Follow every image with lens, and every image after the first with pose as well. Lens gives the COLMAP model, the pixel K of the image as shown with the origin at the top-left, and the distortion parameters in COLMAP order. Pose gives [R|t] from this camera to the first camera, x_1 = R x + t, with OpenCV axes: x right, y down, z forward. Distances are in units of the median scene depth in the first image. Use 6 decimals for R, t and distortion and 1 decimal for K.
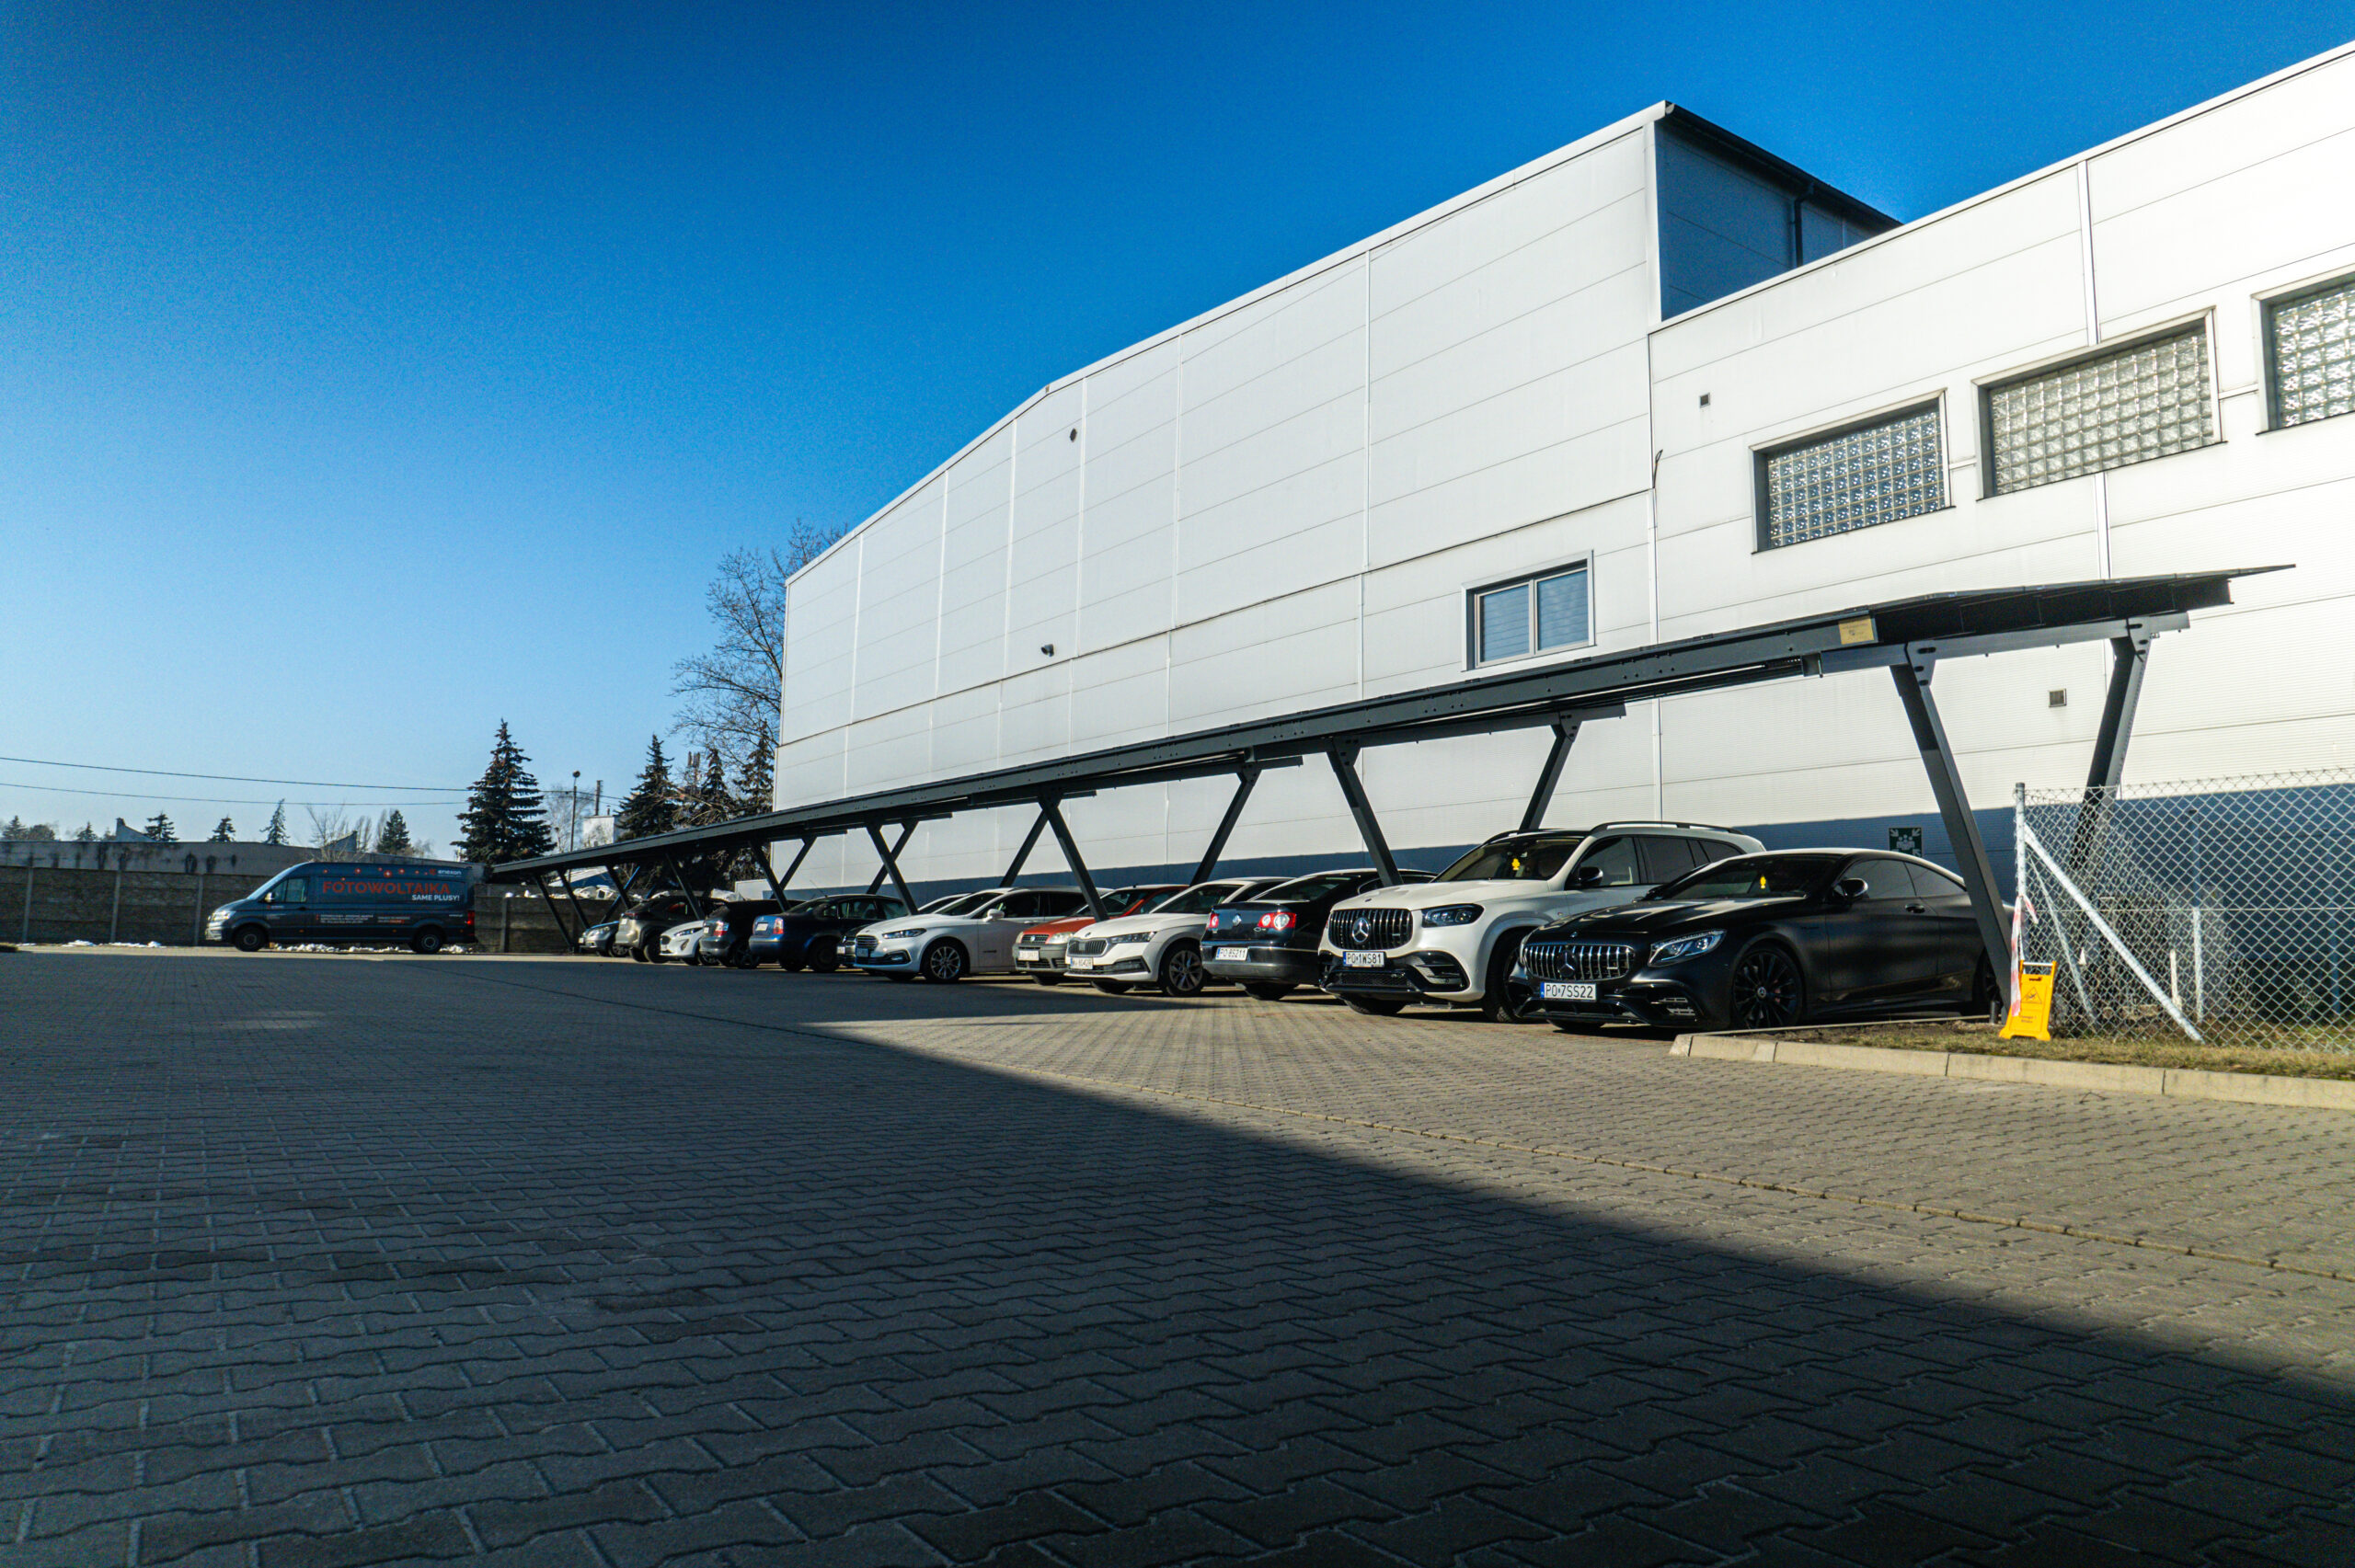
lens RADIAL K [[1504.0, 0, 1182.9], [0, 1504.0, 805.1], [0, 0, 1]] dist [-0.095038, 0.072620]
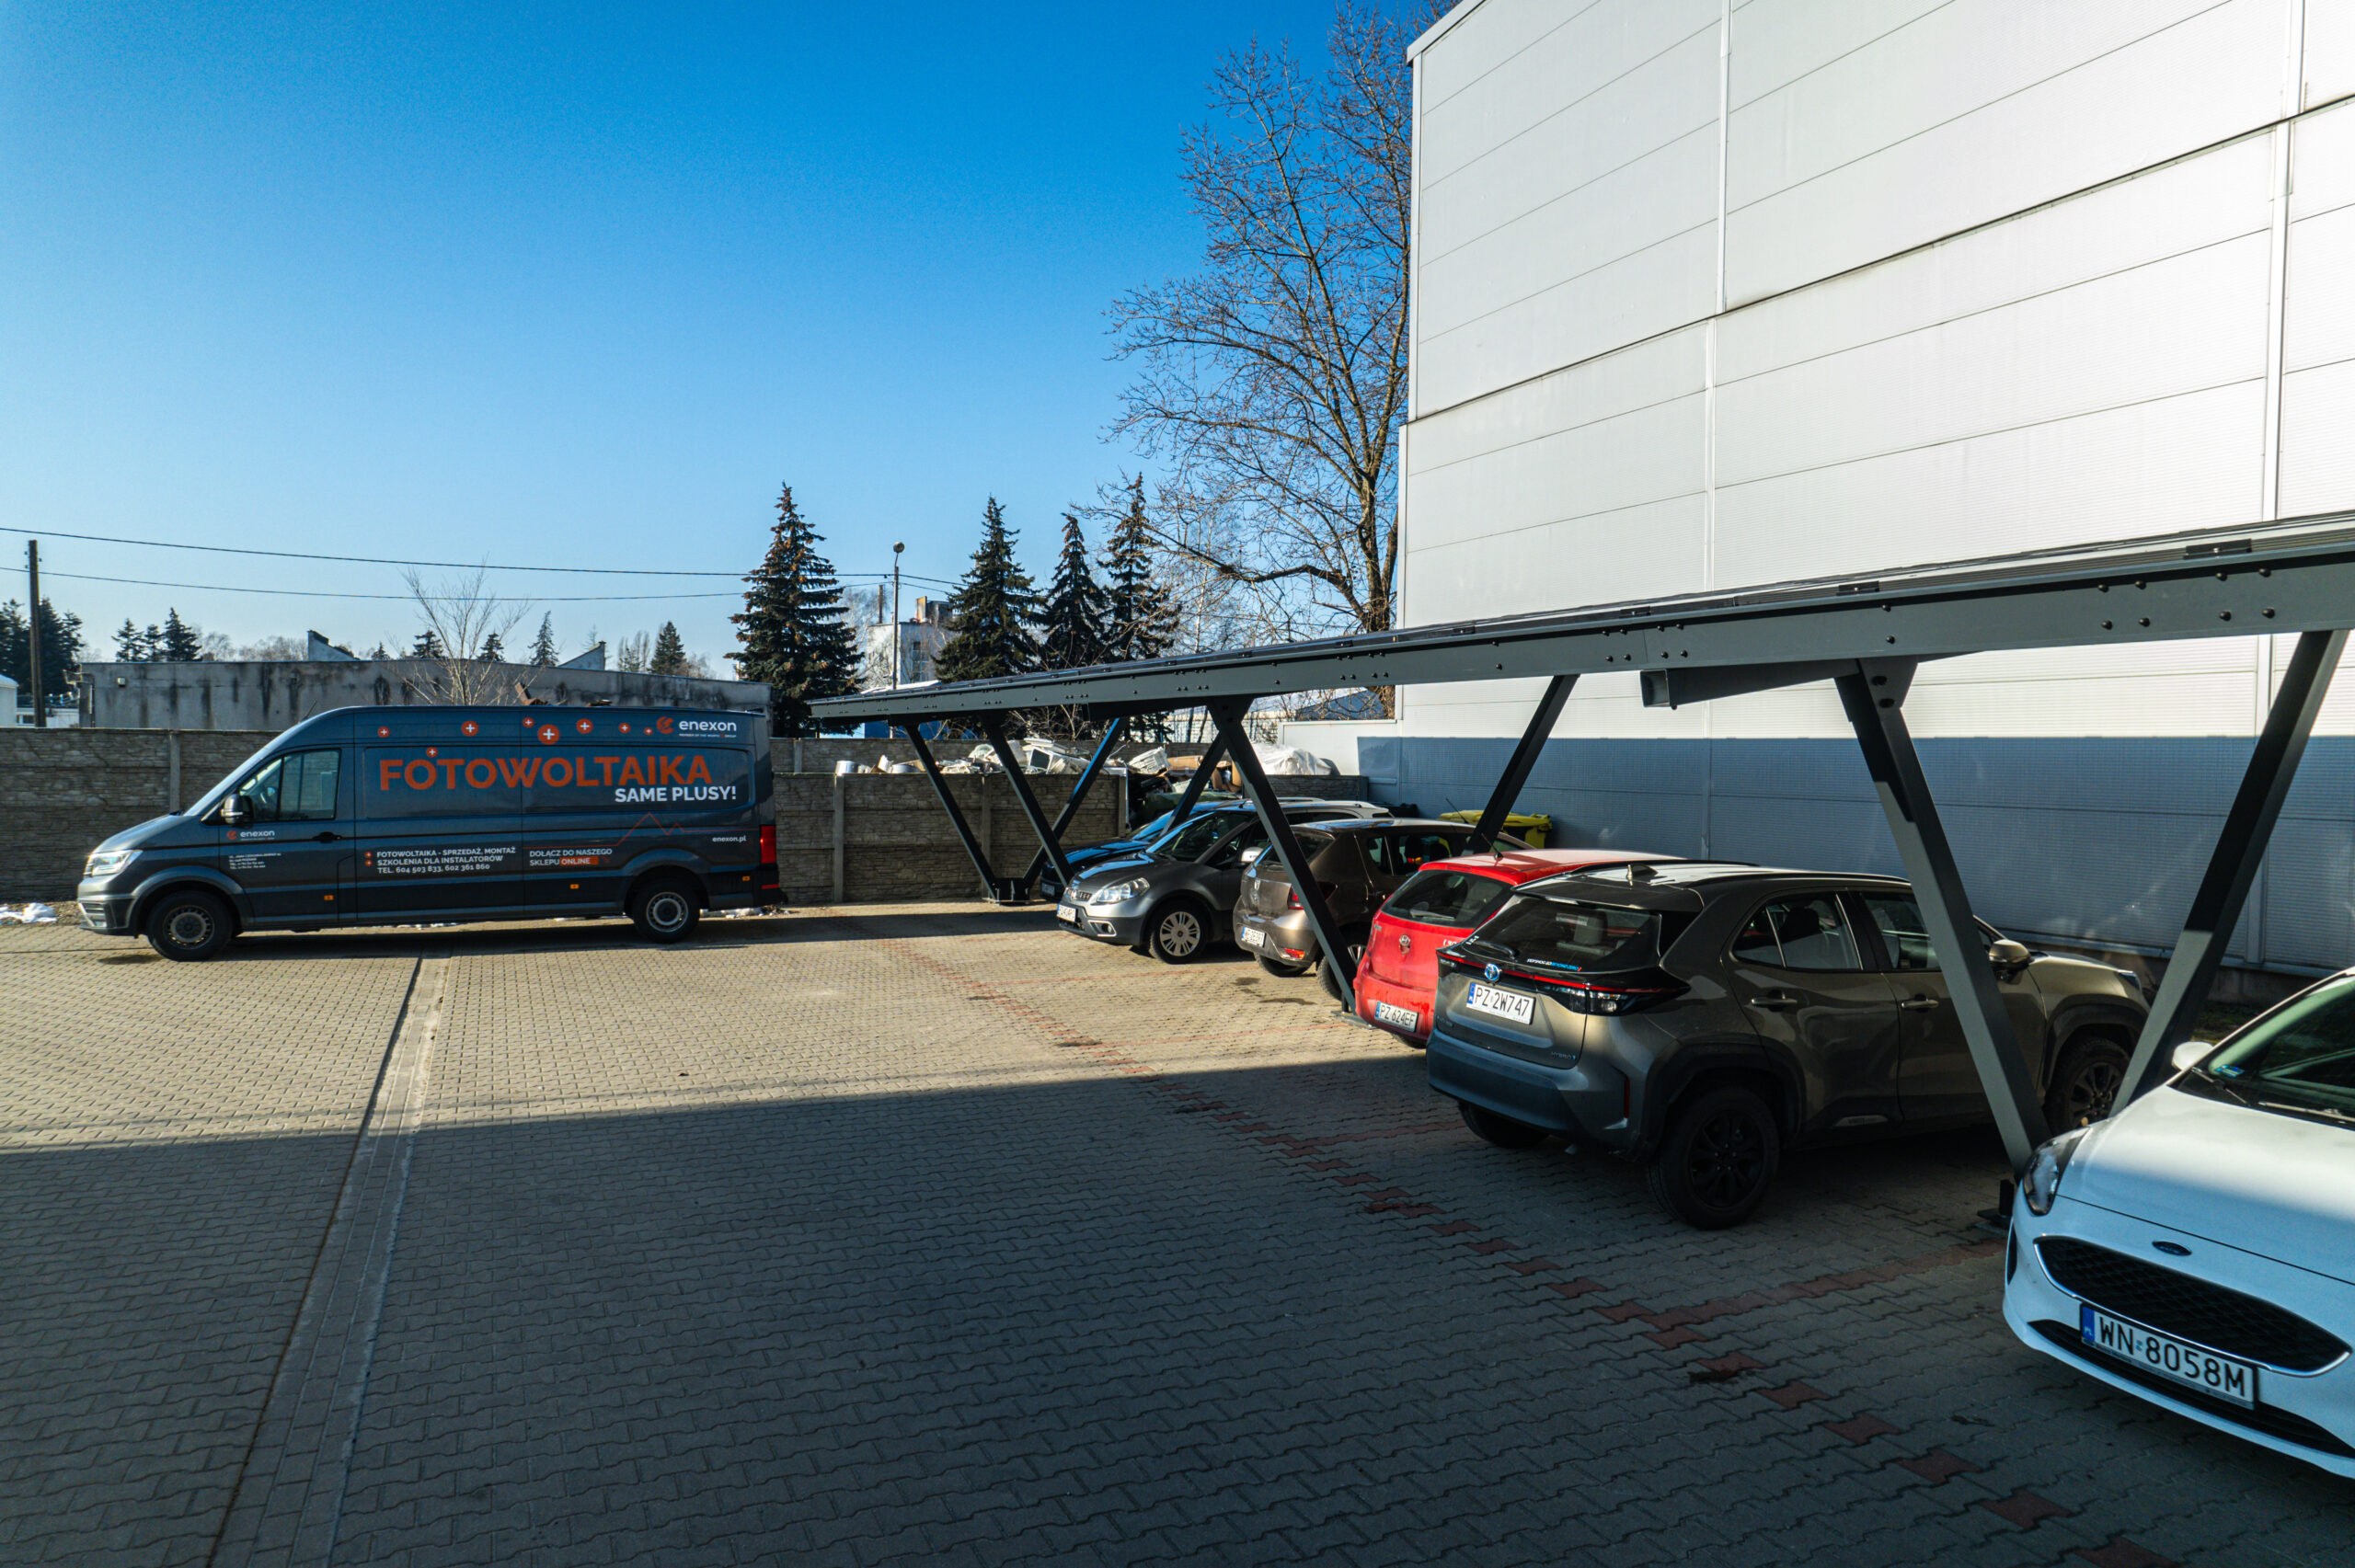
lens RADIAL K [[1513.8, 0, 1177.5], [0, 1513.8, 784.0], [0, 0, 1]] dist [-0.094435, 0.073441]
pose [[0.985205, 0.001984, -0.171369, -0.698583], [0.017658, 0.993435, 0.113023, 0.042620], [0.170468, -0.114377, 0.978703, 1.436241]]
